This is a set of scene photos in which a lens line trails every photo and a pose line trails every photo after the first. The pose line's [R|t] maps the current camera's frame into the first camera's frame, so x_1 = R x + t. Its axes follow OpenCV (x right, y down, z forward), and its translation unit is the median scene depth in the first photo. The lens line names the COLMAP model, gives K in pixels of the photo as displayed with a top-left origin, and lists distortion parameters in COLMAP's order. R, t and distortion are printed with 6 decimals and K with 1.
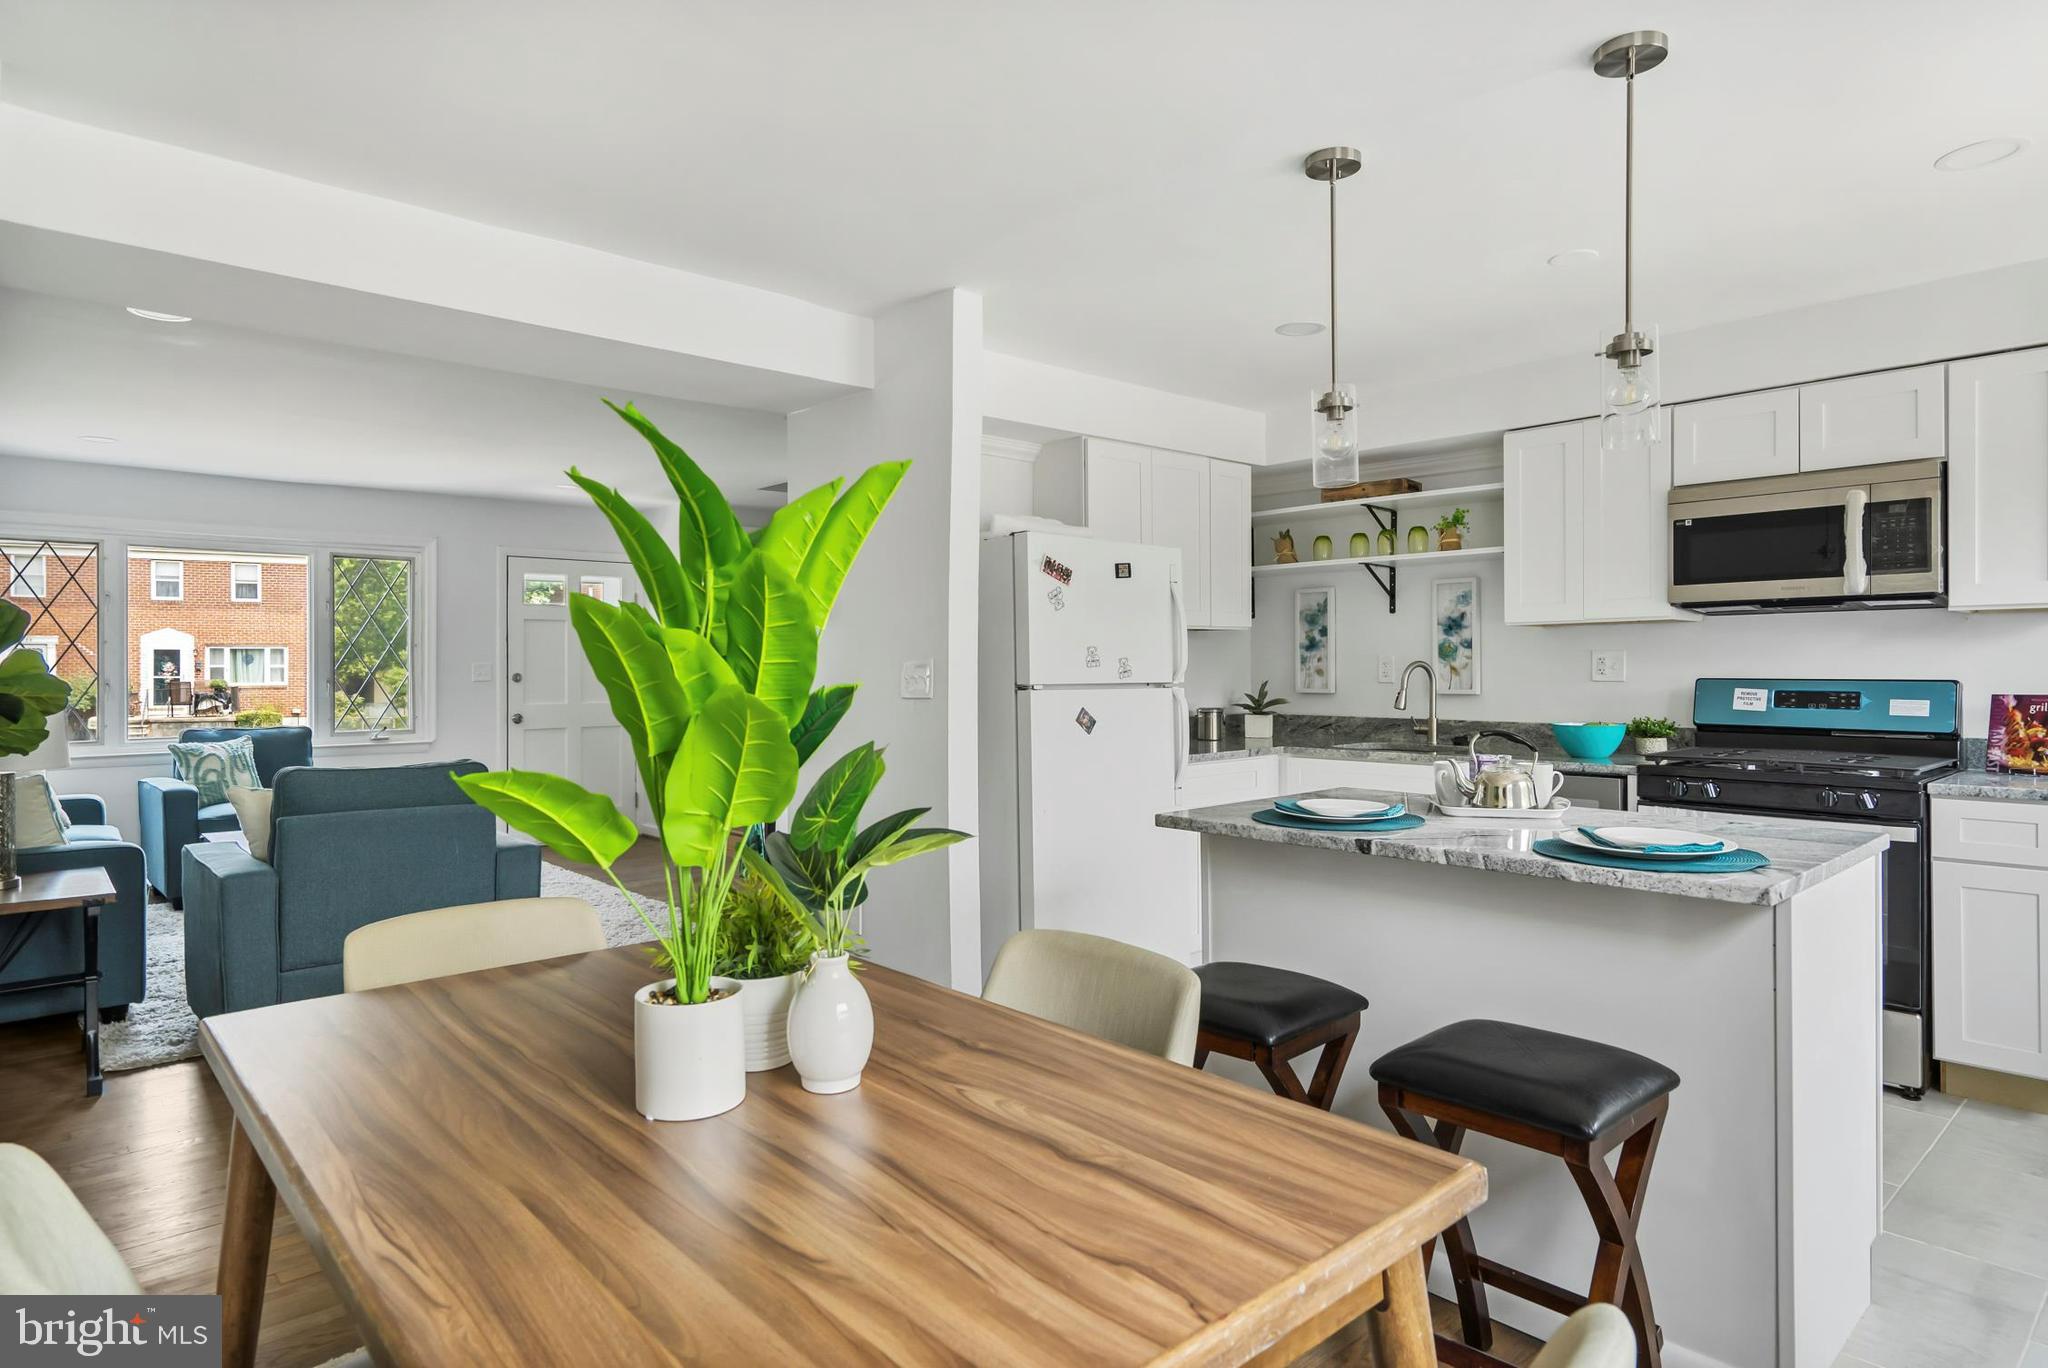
lens RADIAL K [[1155.0, 0, 1032.5], [0, 1155.0, 638.2], [0, 0, 1]] dist [0.002960, 0.001382]
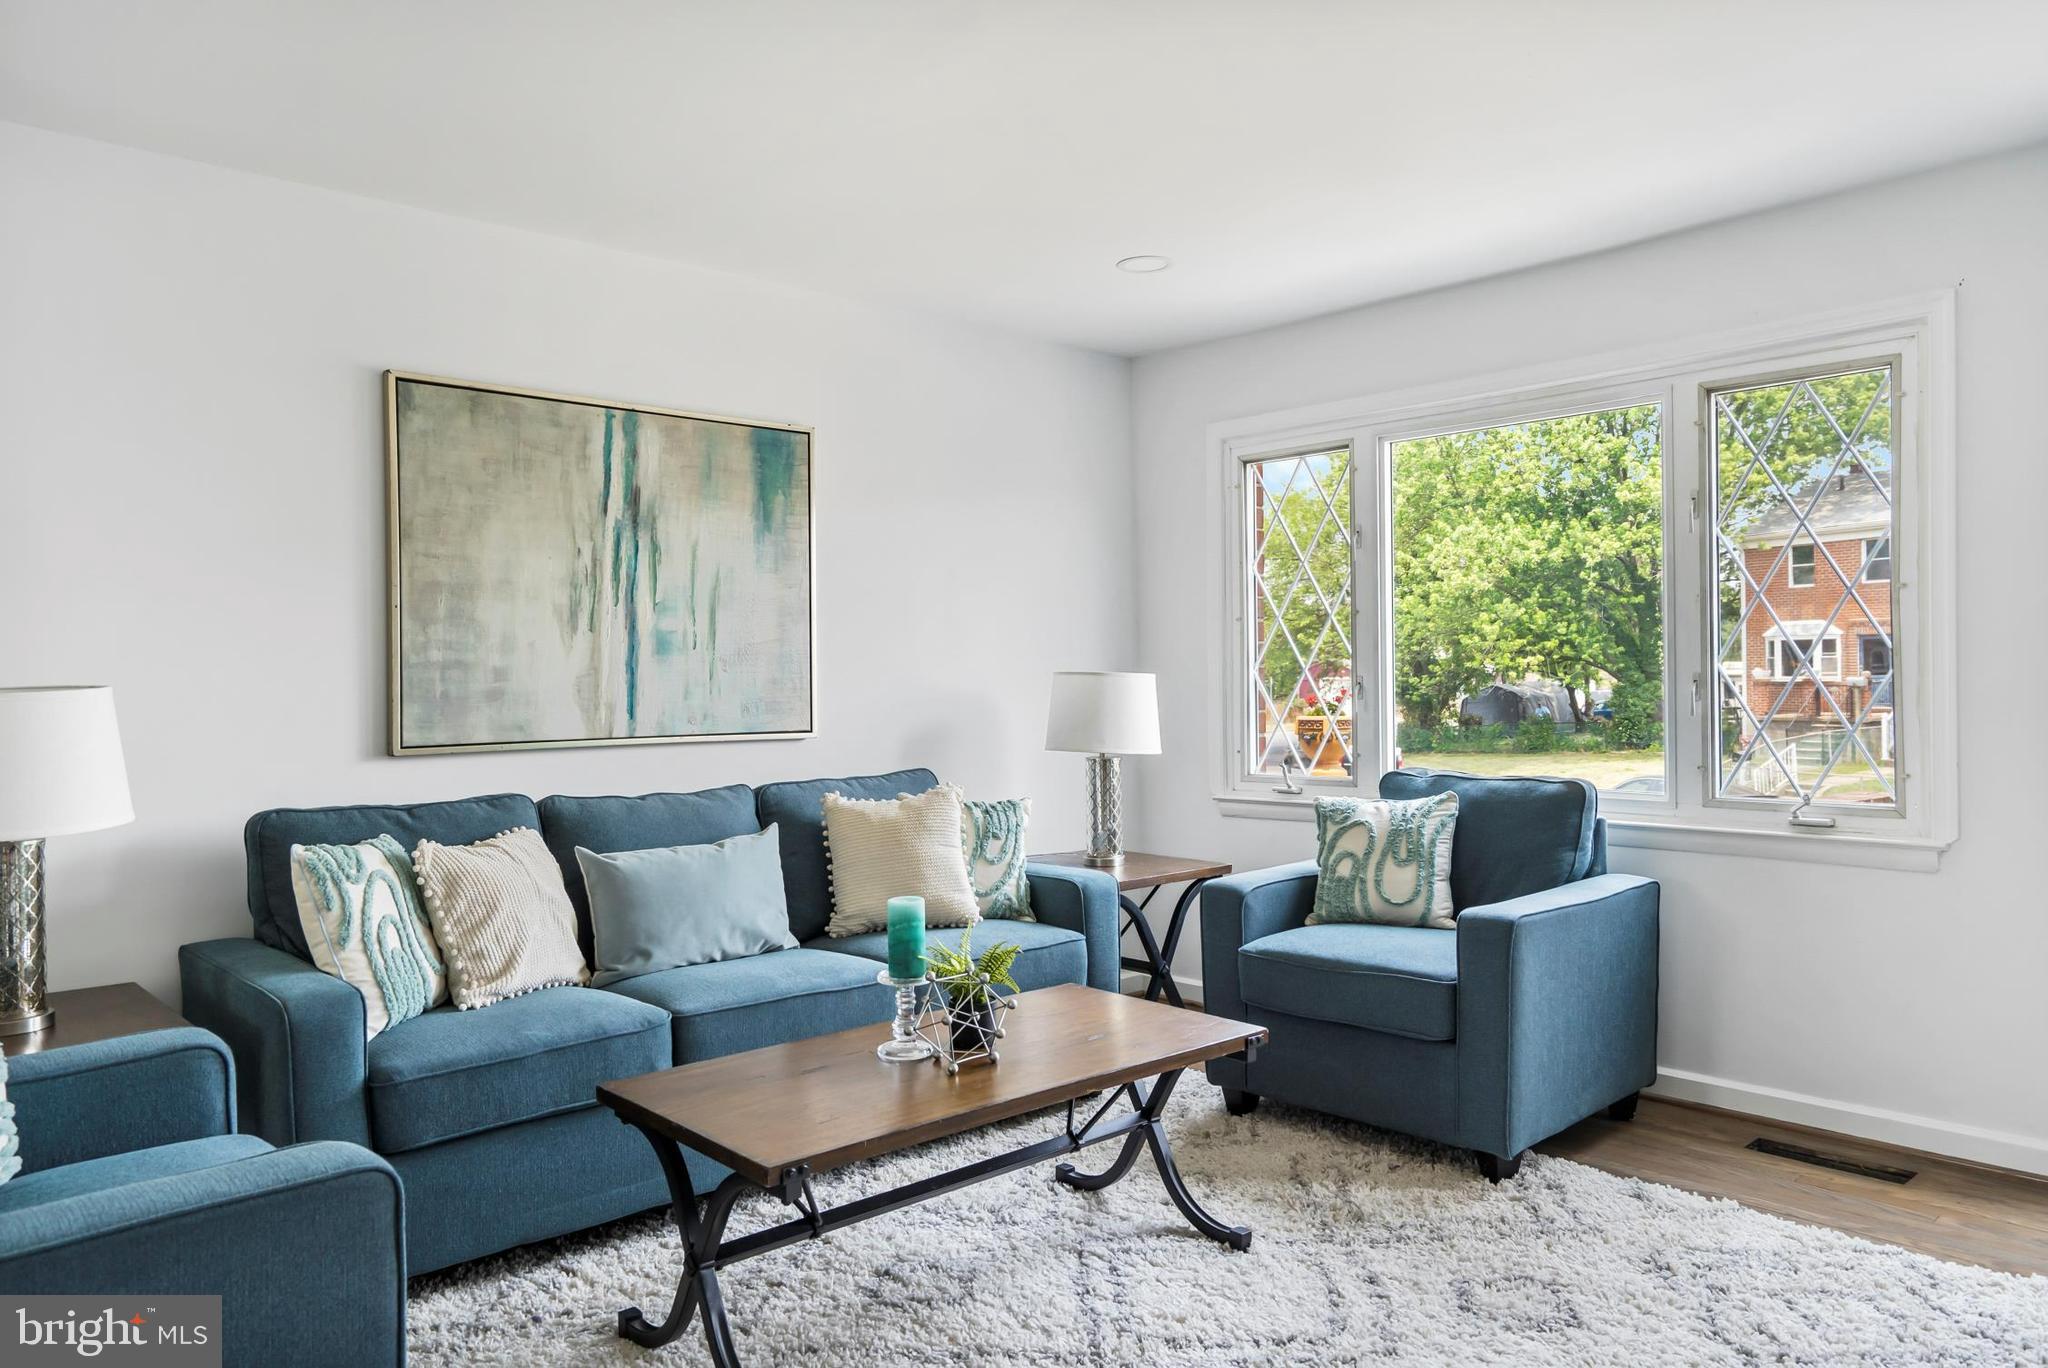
lens RADIAL K [[1405.9, 0, 1024.0], [0, 1405.9, 684.0], [0, 0, 1]] dist [0.005331, 0.001631]
pose [[0.003060, 0.010899, -0.999936, -0.139720], [0.037405, 0.999240, 0.011006, 0.041384], [0.999296, -0.037436, 0.002650, 1.316428]]
